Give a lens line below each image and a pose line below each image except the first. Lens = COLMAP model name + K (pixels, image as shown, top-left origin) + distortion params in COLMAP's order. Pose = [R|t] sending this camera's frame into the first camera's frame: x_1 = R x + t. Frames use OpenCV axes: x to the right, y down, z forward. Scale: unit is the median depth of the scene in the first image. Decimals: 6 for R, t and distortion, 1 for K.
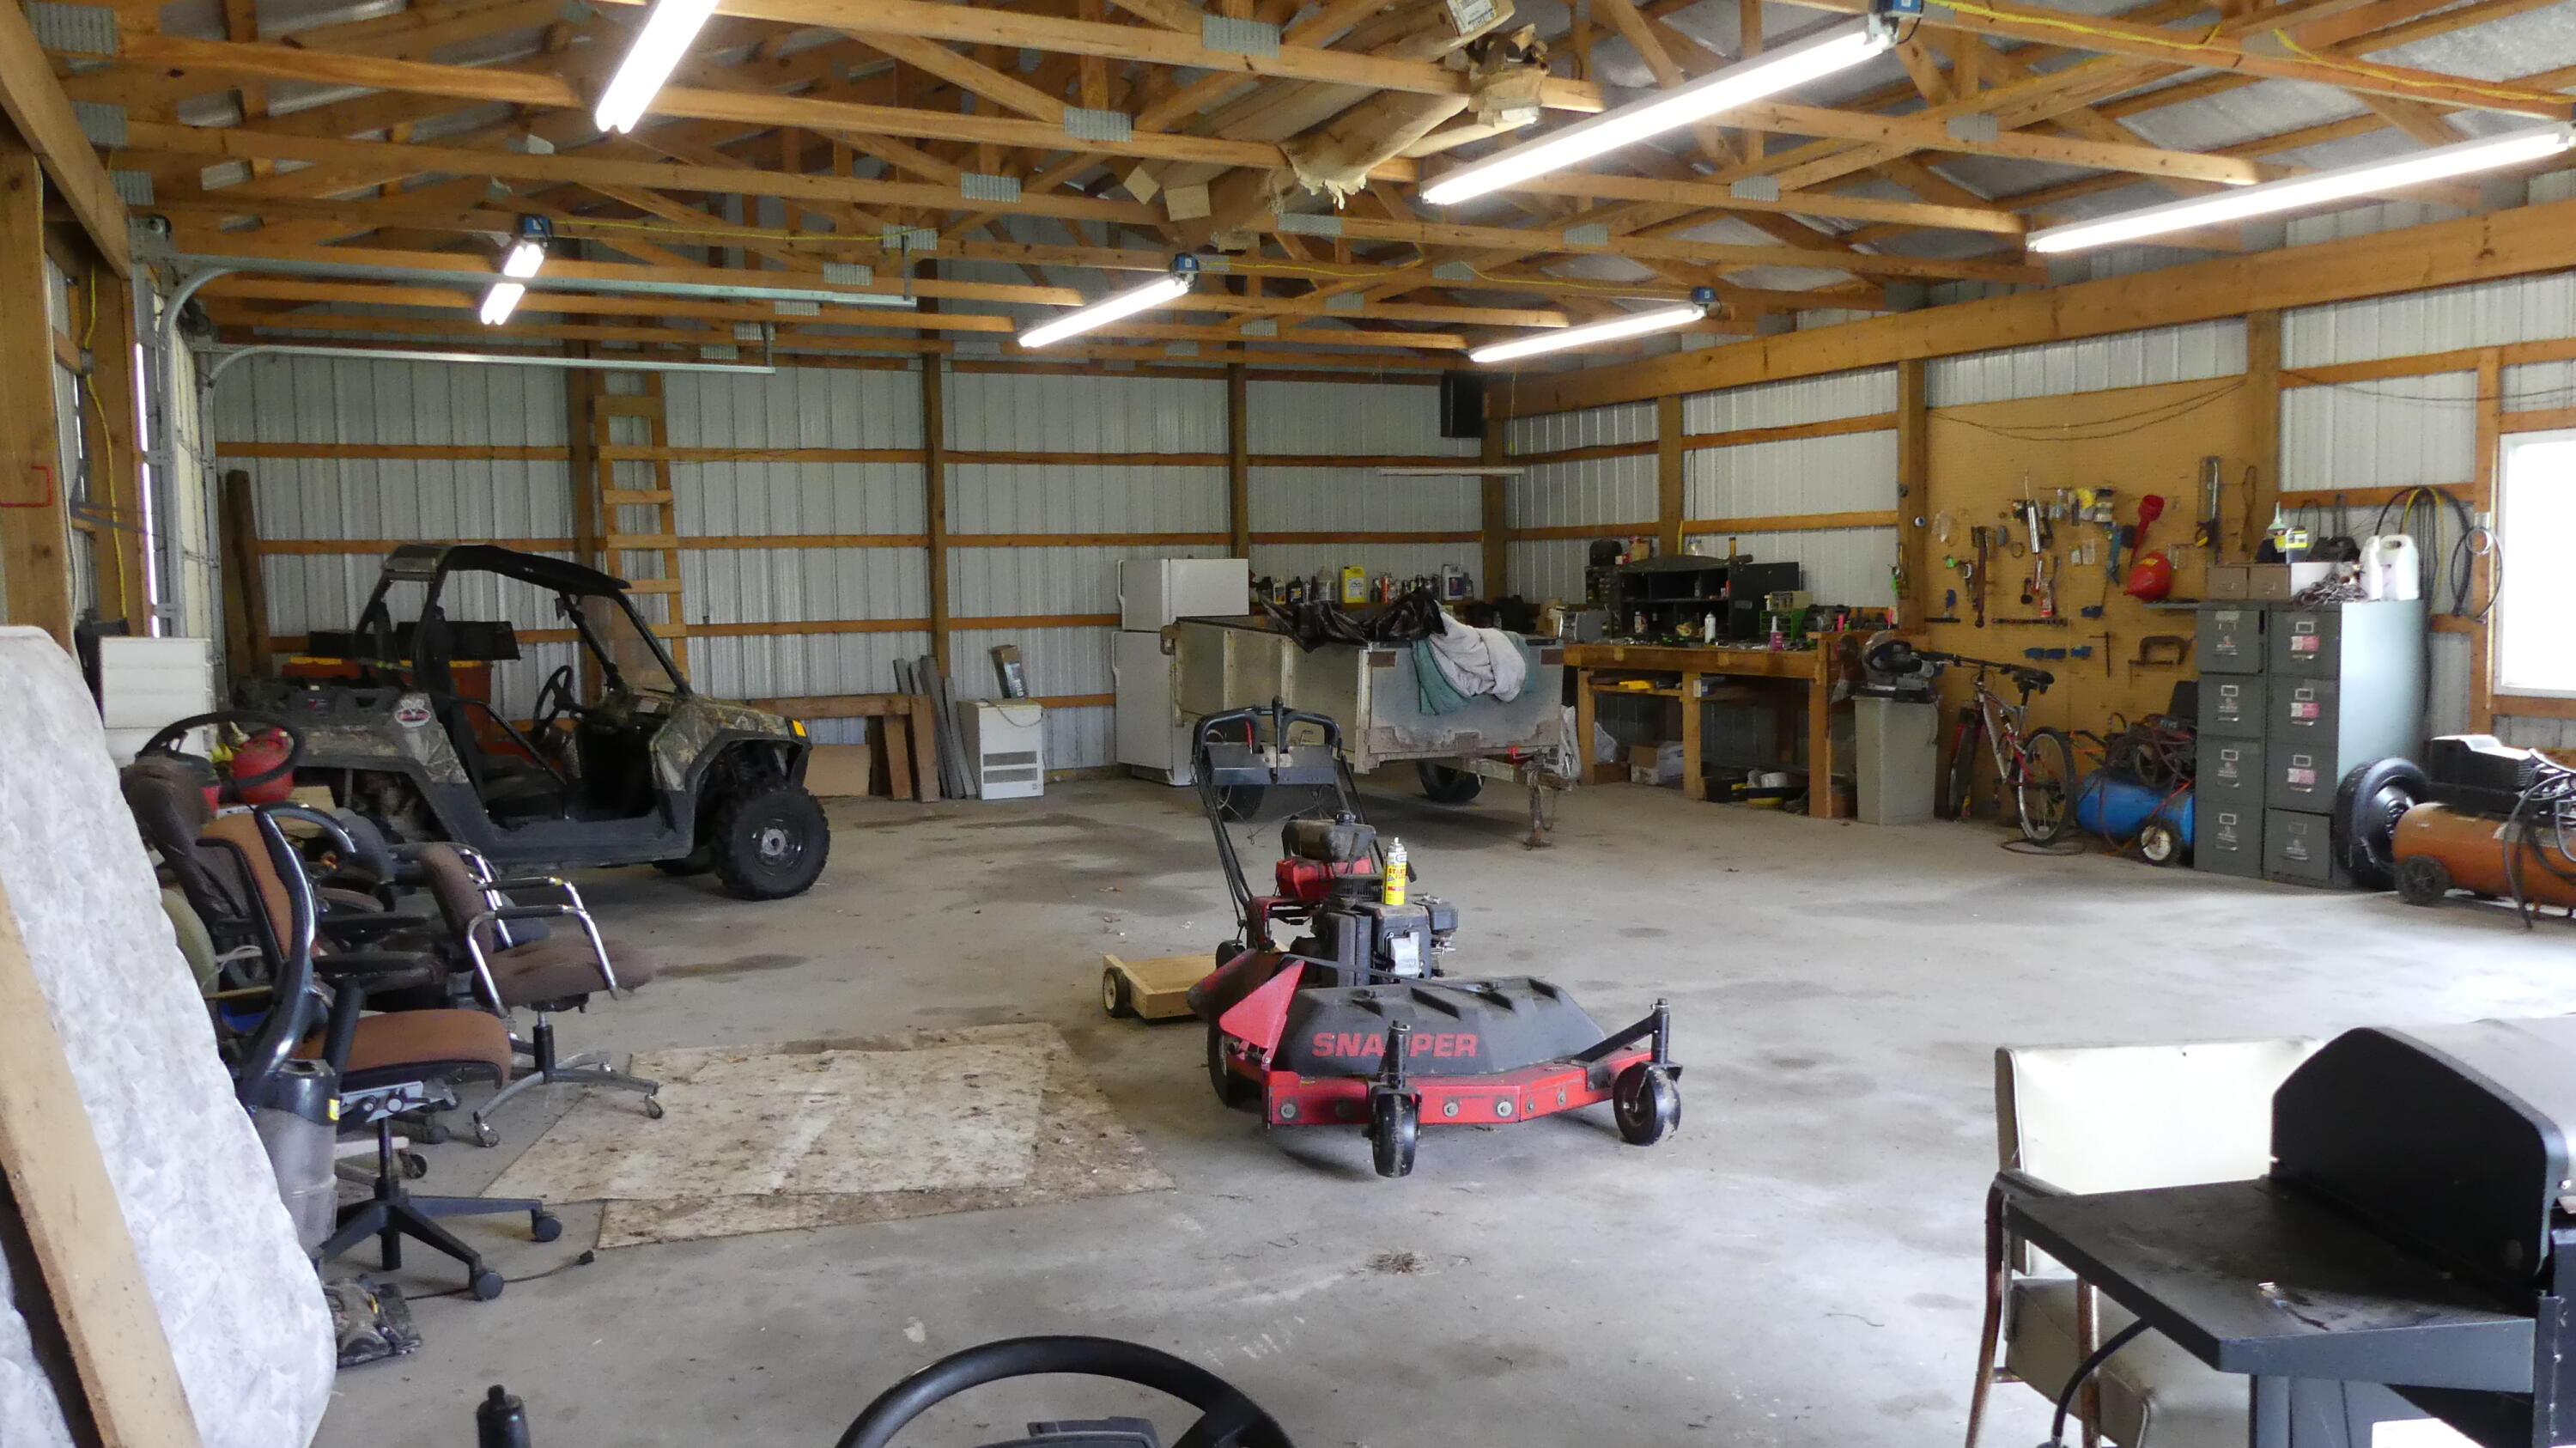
lens RADIAL K [[1904.9, 0, 1295.9], [0, 1904.9, 711.9], [0, 0, 1]] dist [-0.028354, 0.011230]
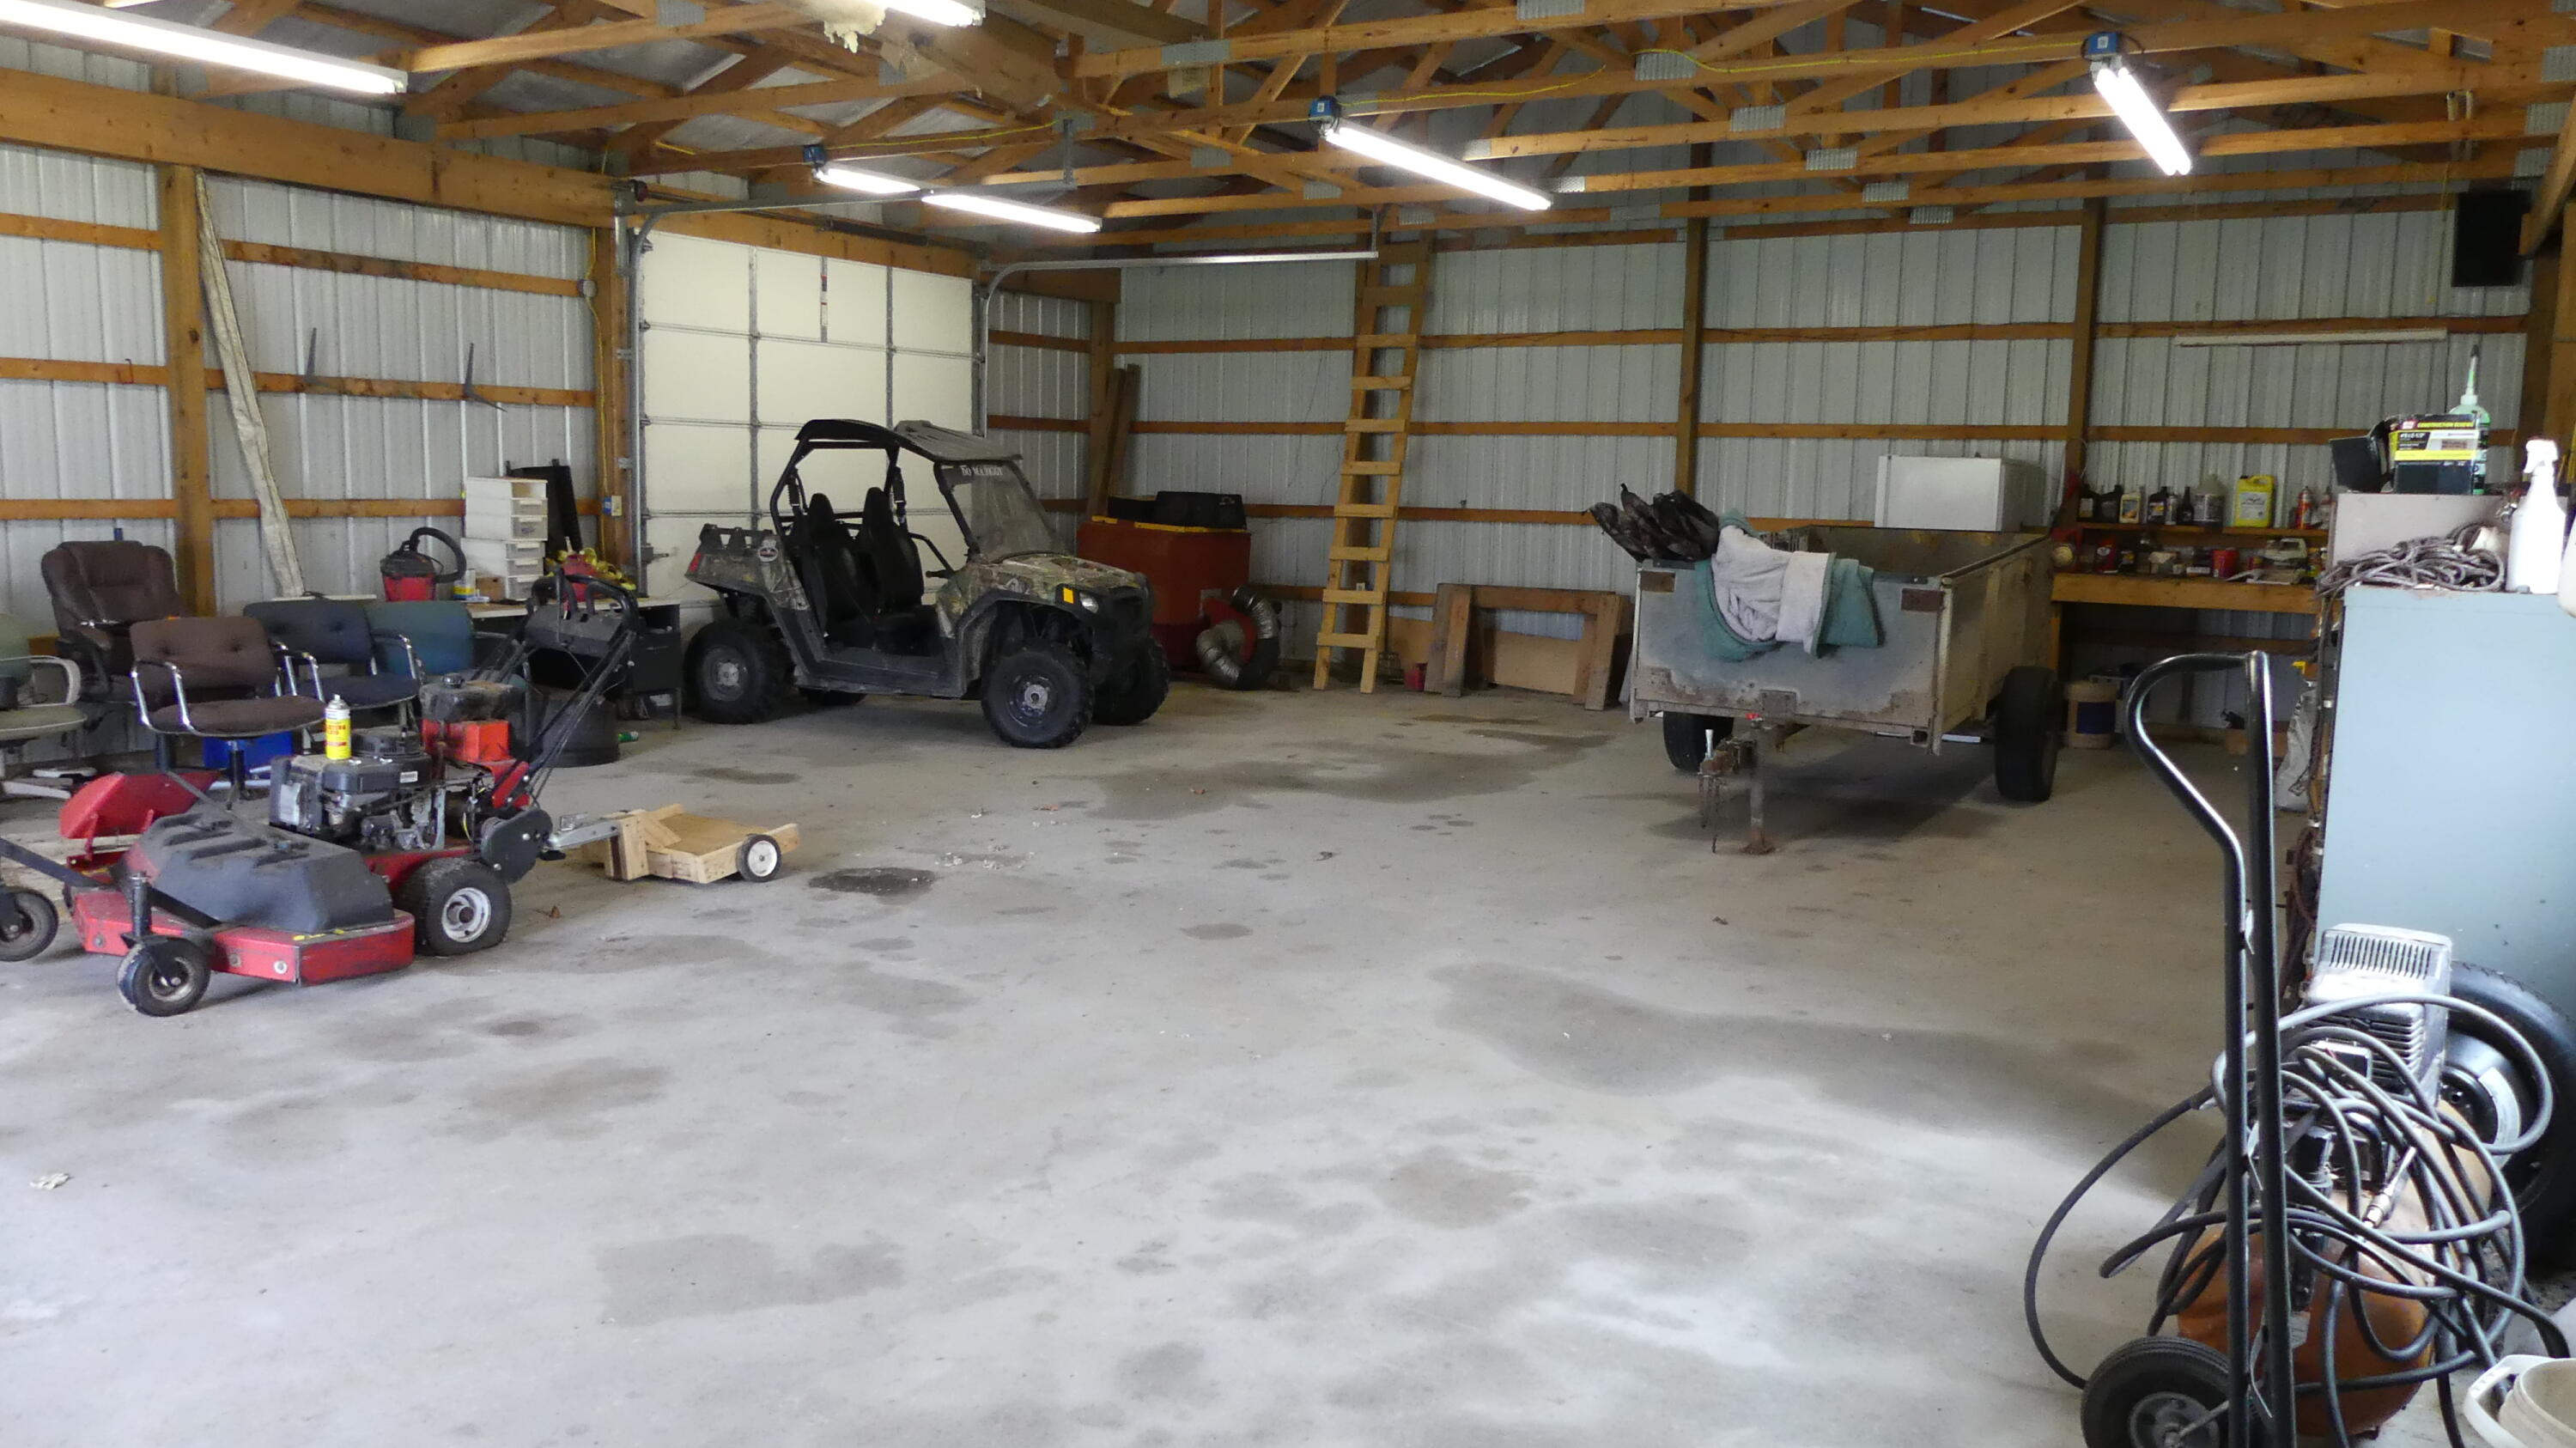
lens RADIAL K [[1904.9, 0, 1304.1], [0, 1904.9, 723.2], [0, 0, 1]] dist [-0.028354, 0.011230]
pose [[0.550458, 0.136399, -0.823645, 0.590764], [-0.089023, 0.990528, 0.104540, -0.036956], [0.830103, 0.015779, 0.557387, 0.424314]]
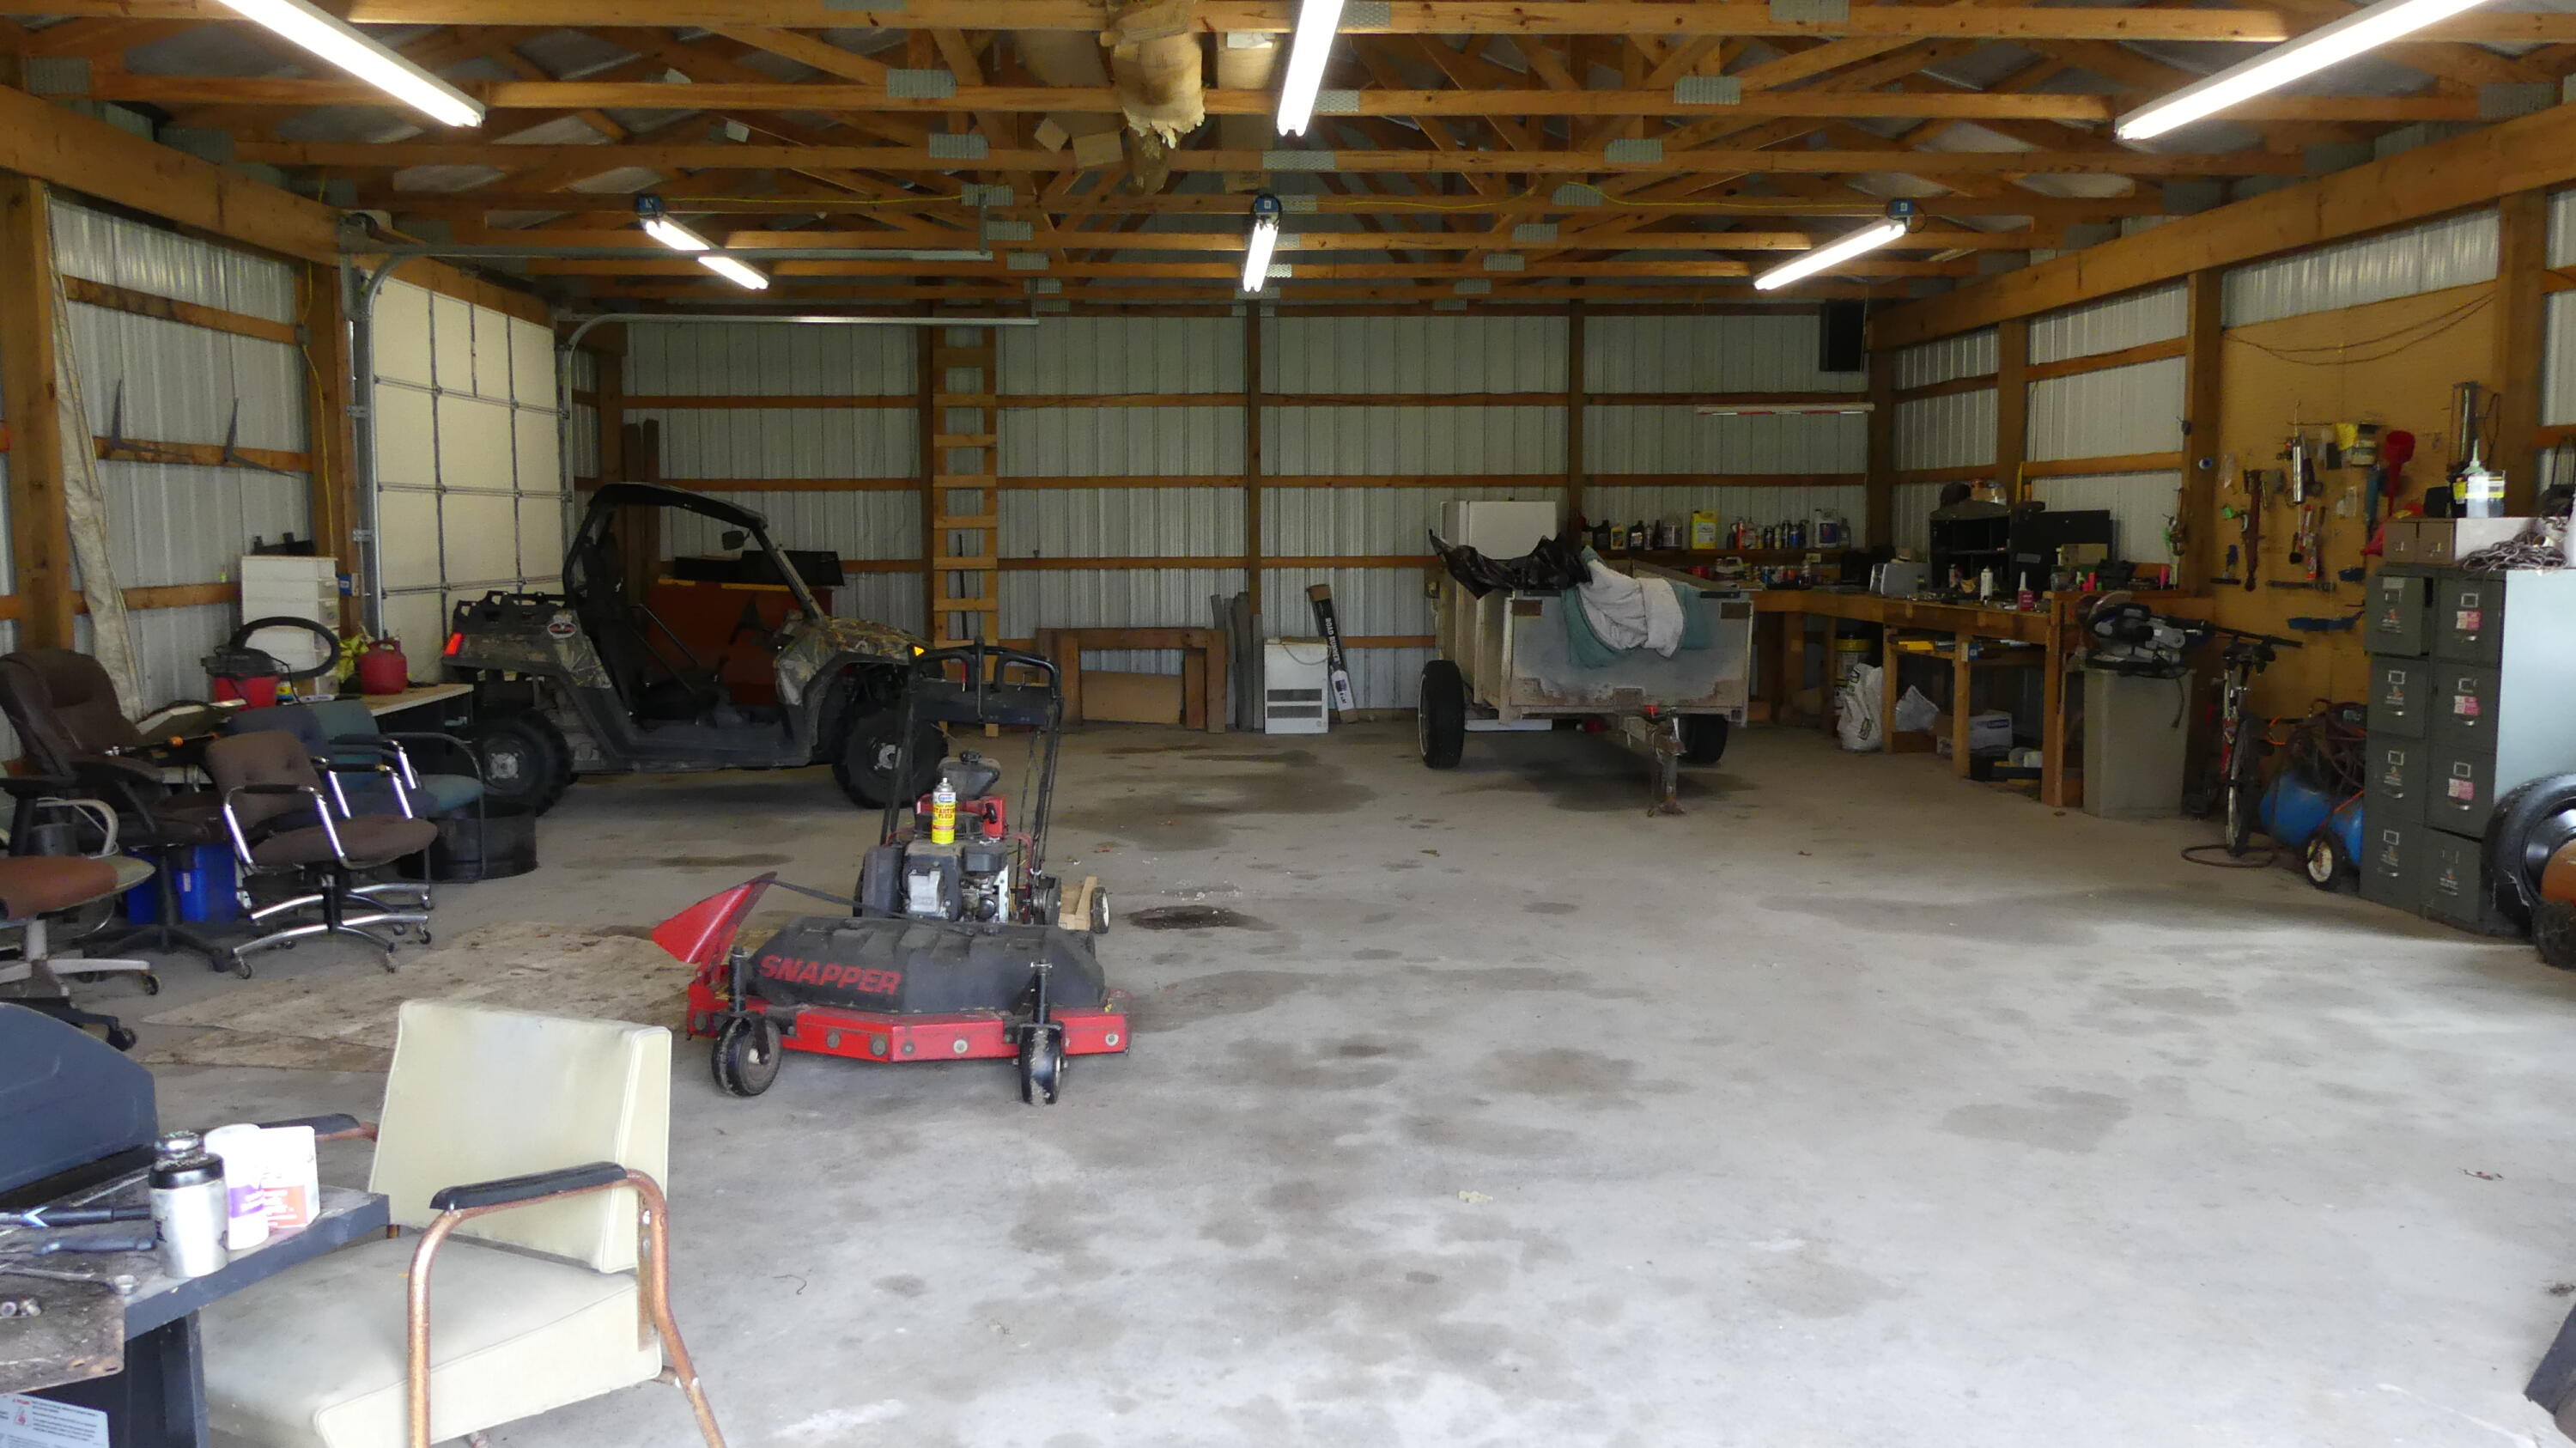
lens RADIAL K [[1904.9, 0, 1305.3], [0, 1904.9, 701.0], [0, 0, 1]] dist [-0.028354, 0.011230]
pose [[0.918270, 0.048993, -0.392912, 0.307834], [-0.039000, 0.998681, 0.033382, -0.007862], [0.394029, -0.015330, 0.918970, 0.070793]]
